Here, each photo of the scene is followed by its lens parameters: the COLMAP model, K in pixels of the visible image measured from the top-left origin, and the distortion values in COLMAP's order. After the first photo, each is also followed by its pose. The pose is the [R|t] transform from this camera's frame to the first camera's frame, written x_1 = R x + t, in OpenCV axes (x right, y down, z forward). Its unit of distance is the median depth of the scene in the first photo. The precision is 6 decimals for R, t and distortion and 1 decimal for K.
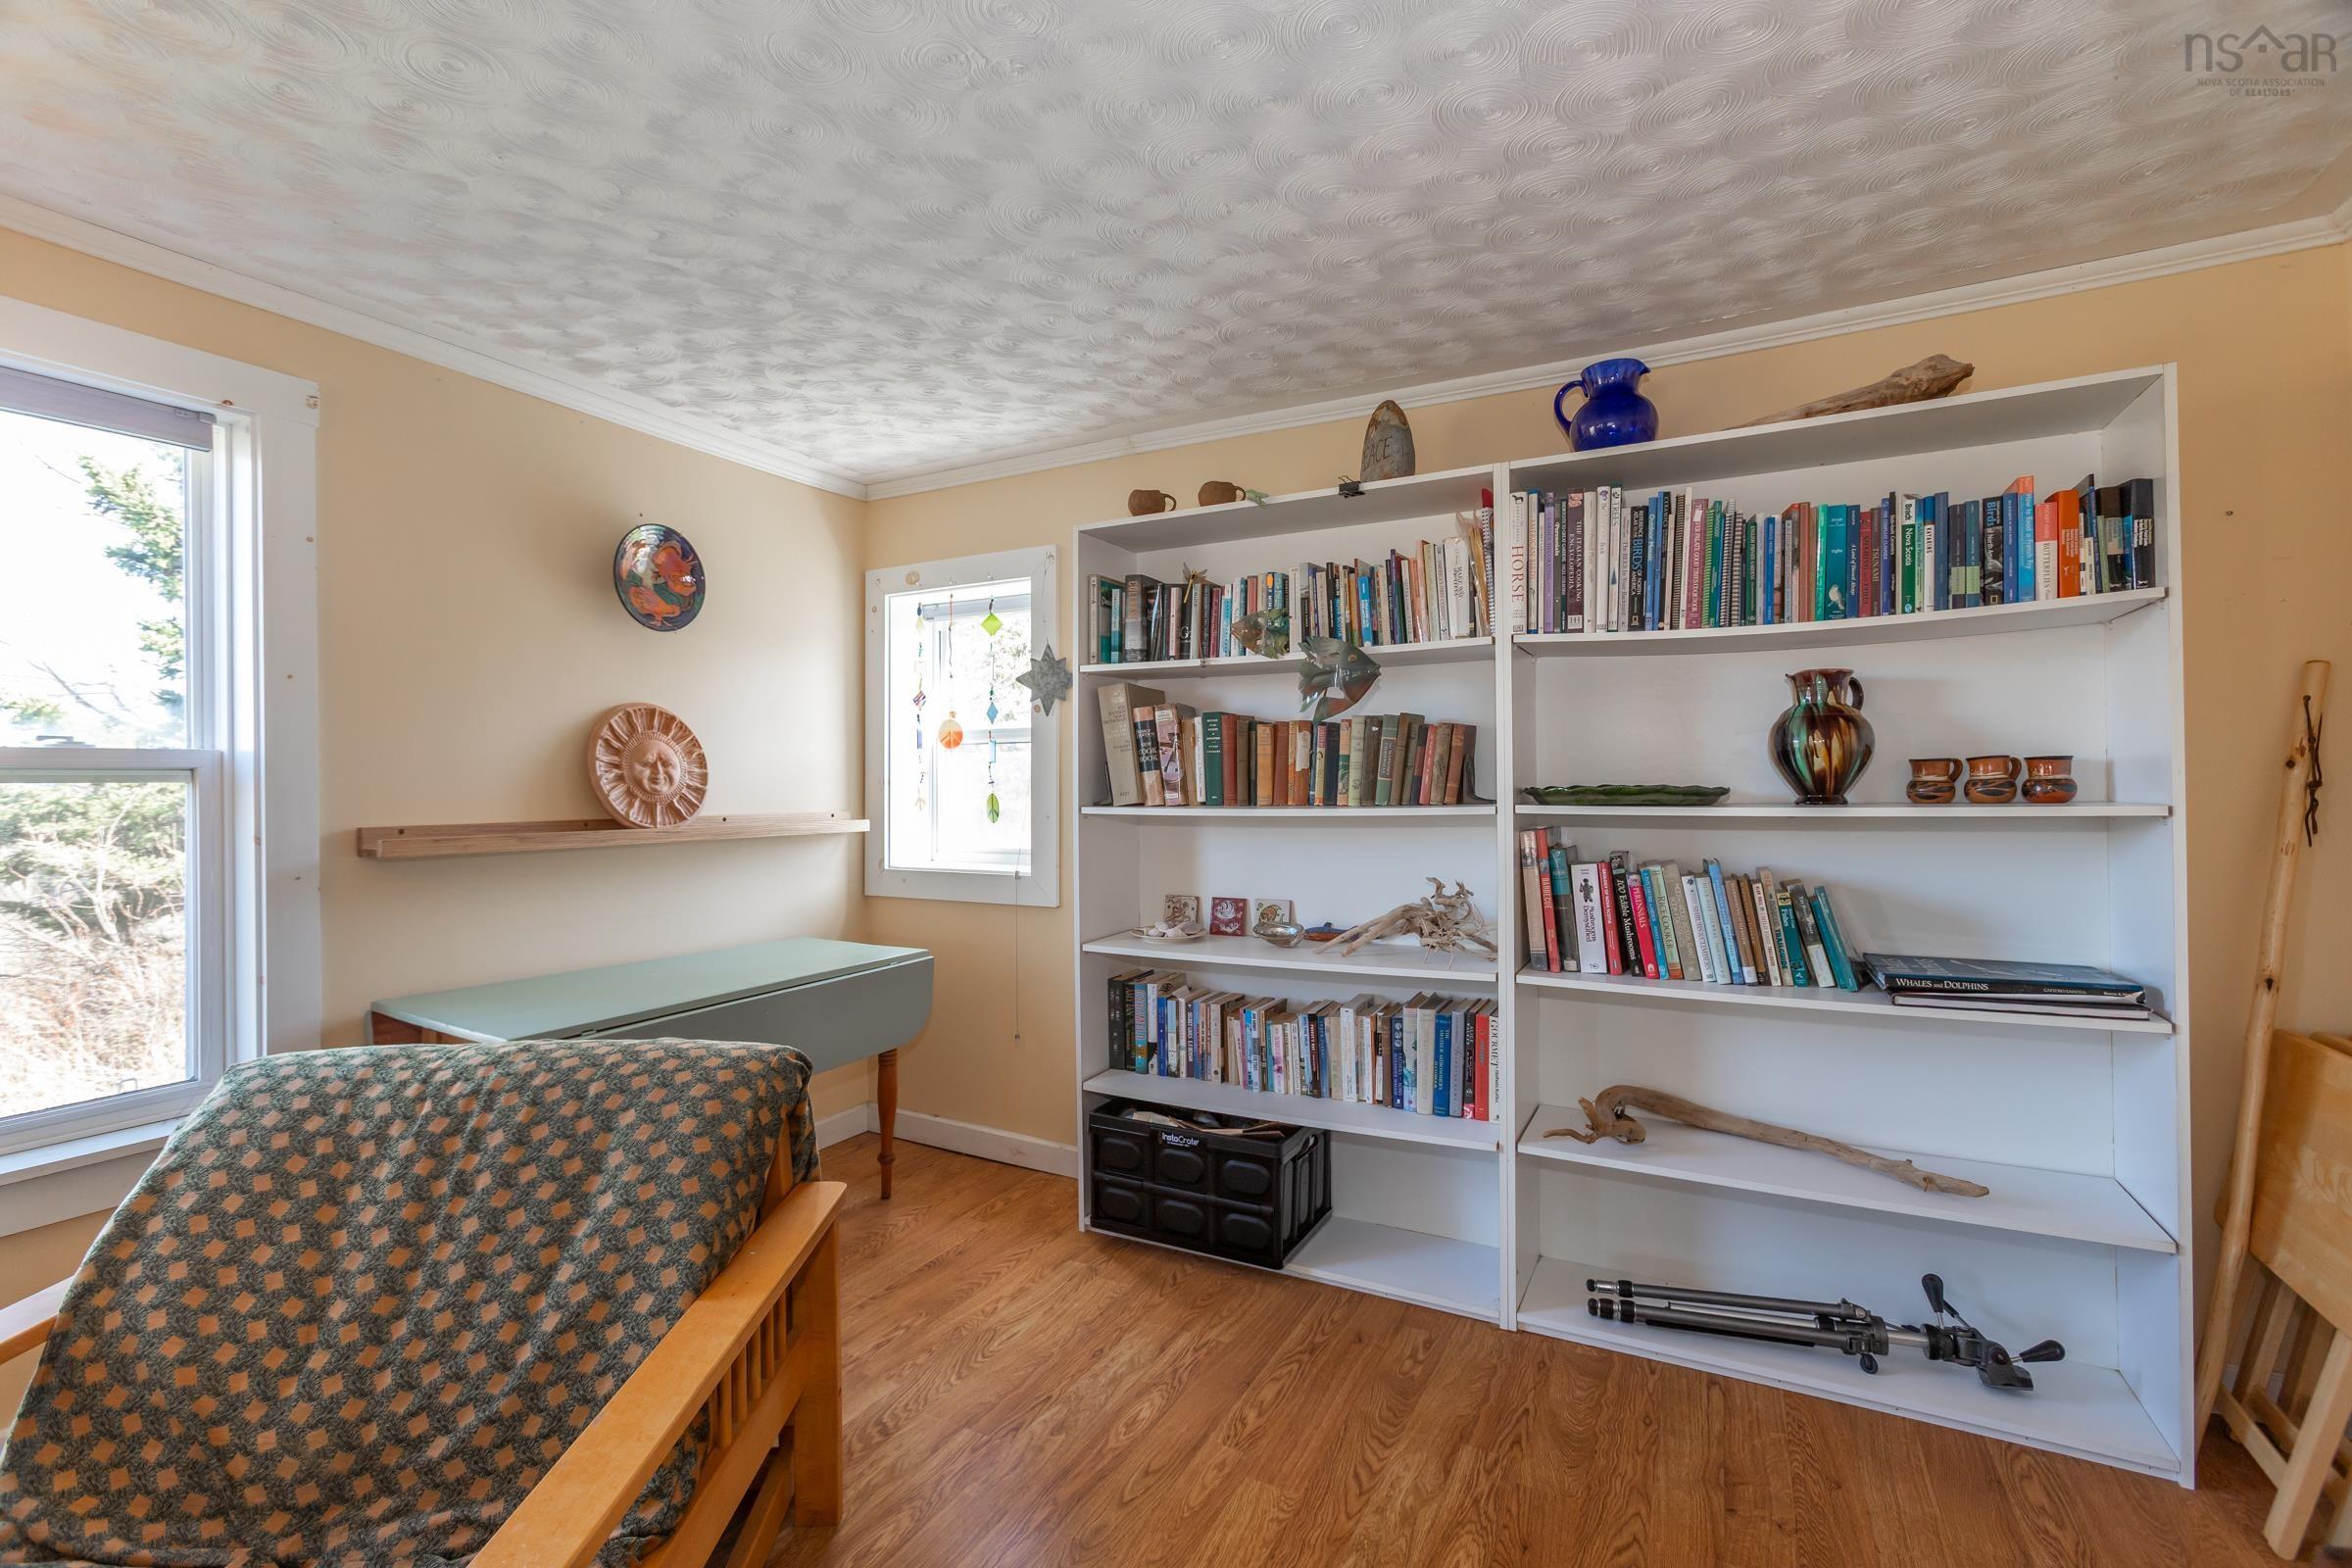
lens RADIAL K [[1043.3, 0, 1195.7], [0, 1043.3, 775.9], [0, 0, 1]] dist [-0.011667, 0.006477]
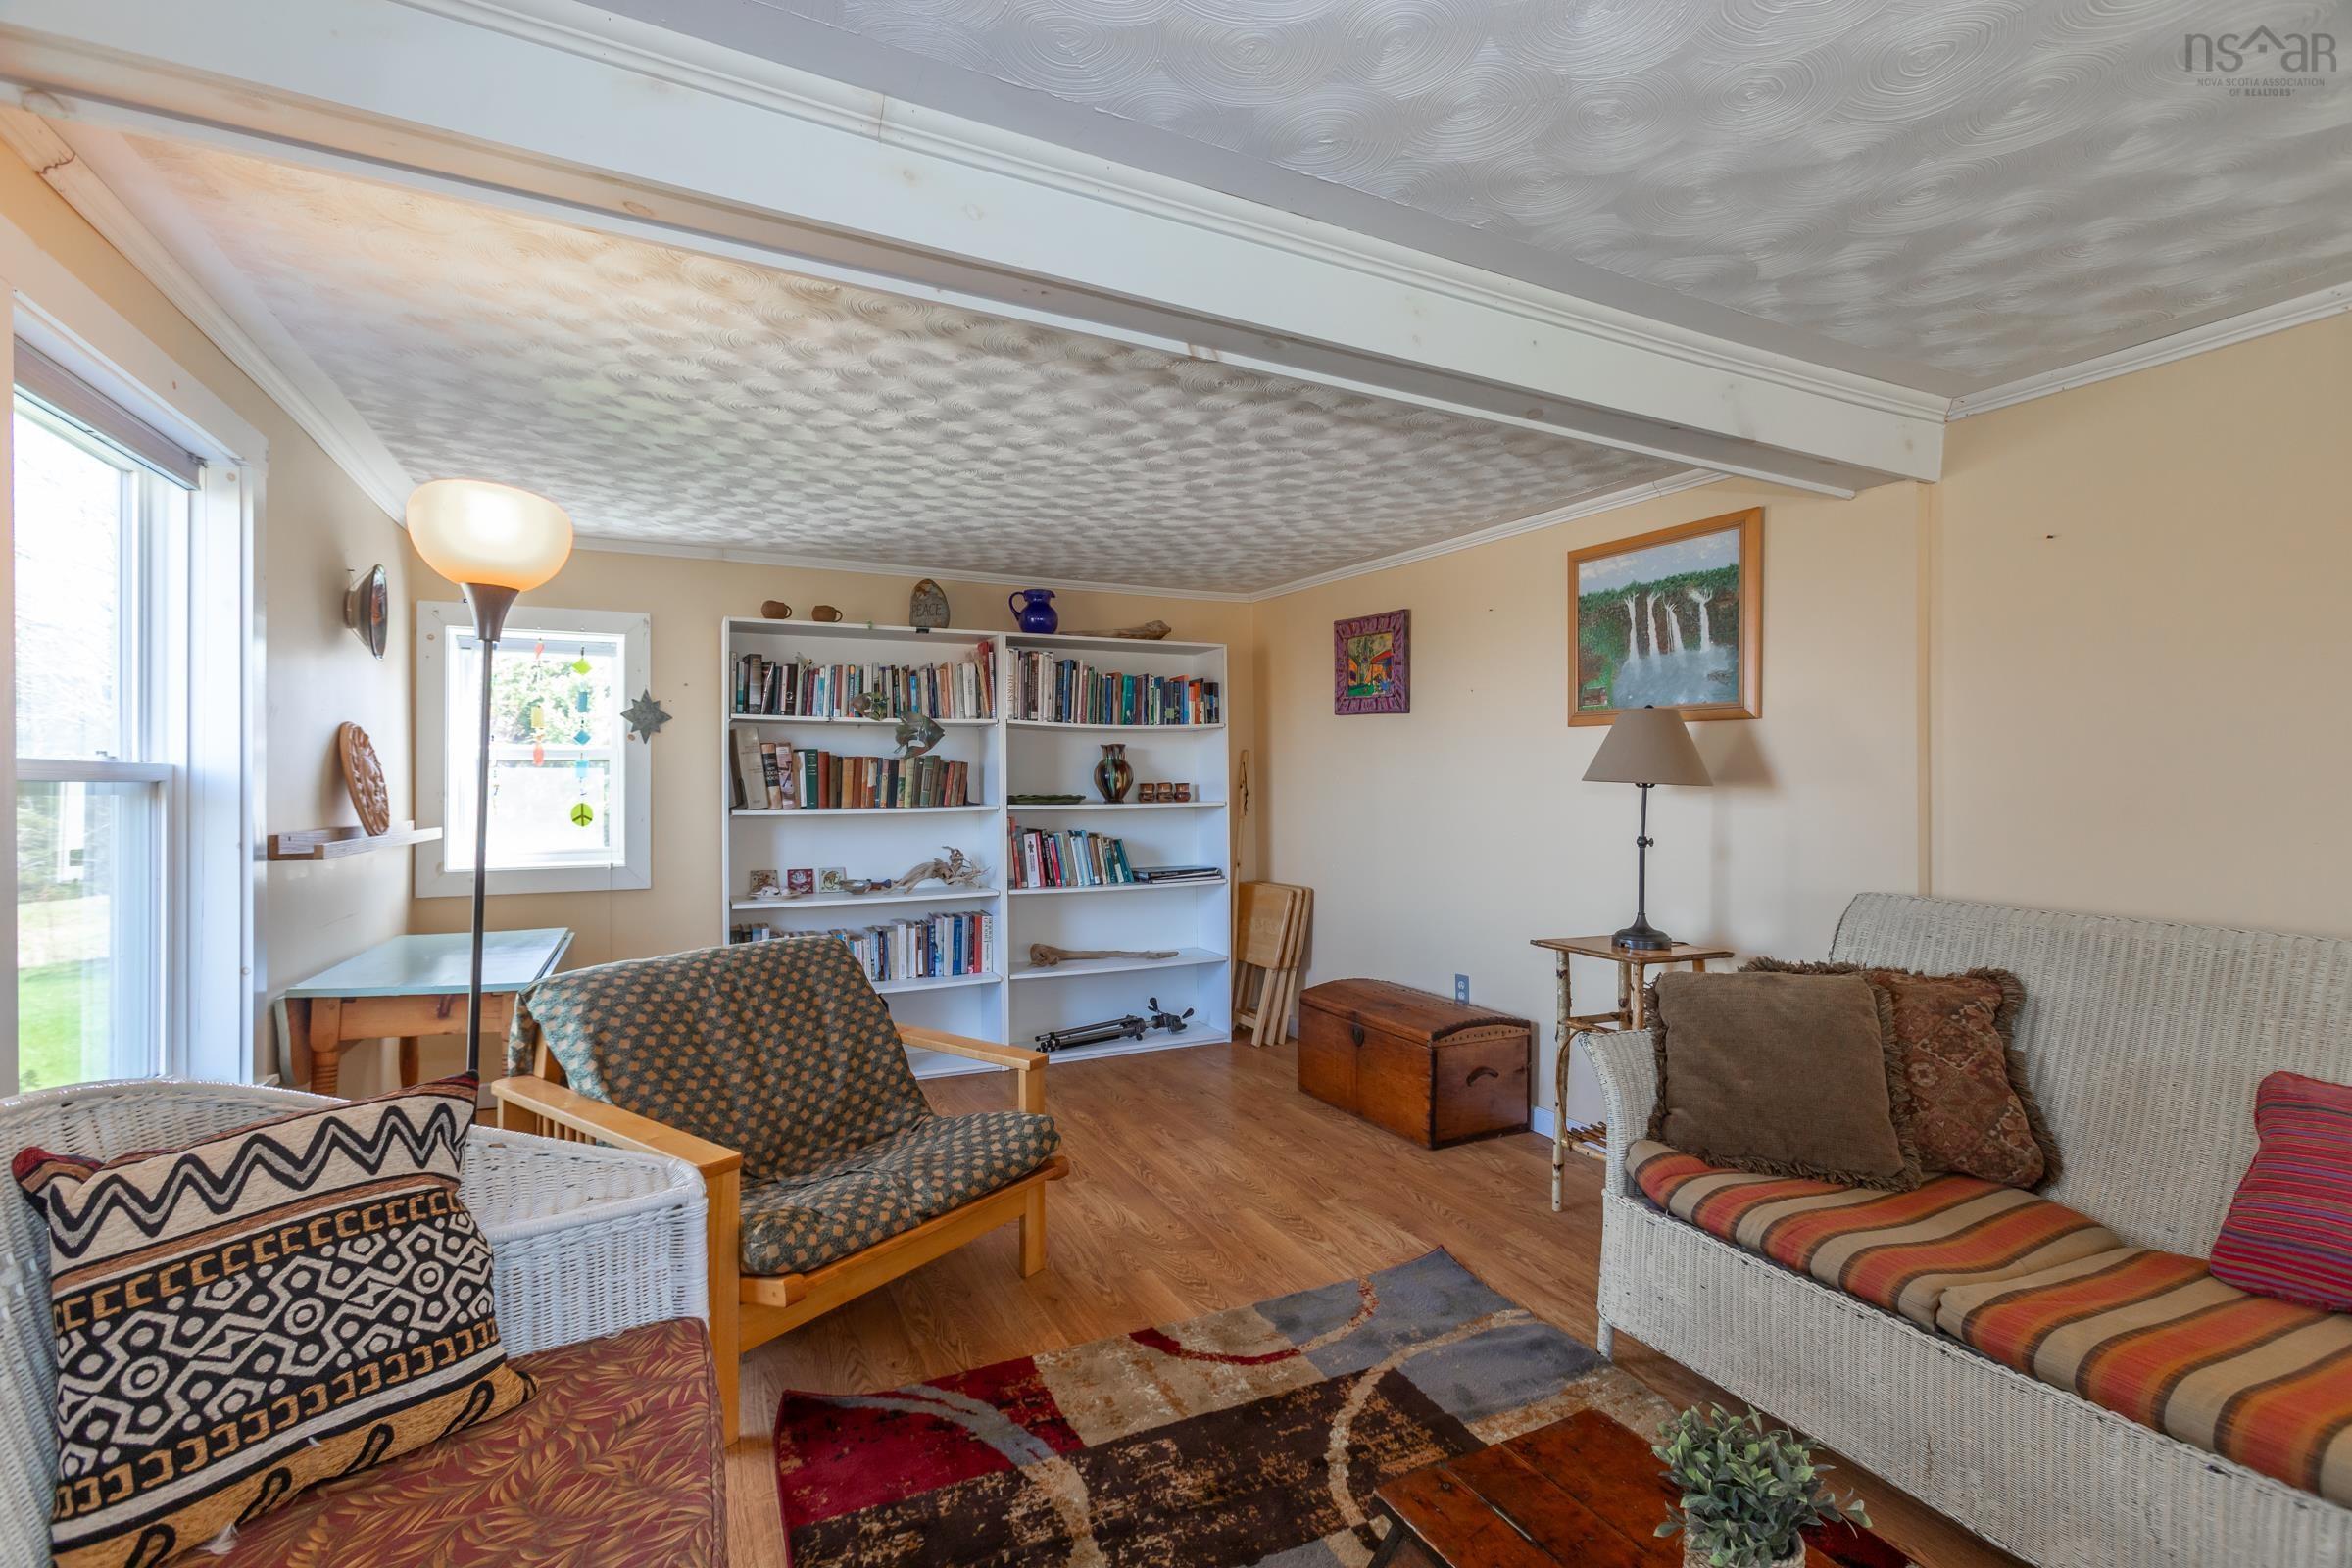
lens RADIAL K [[1043.3, 0, 1163.1], [0, 1043.3, 788.2], [0, 0, 1]] dist [-0.011667, 0.006477]
pose [[0.595449, 0.003786, 0.803384, -1.027054], [-0.003655, 0.999991, -0.002003, -0.001070], [-0.803384, -0.001744, 0.595458, -0.388476]]
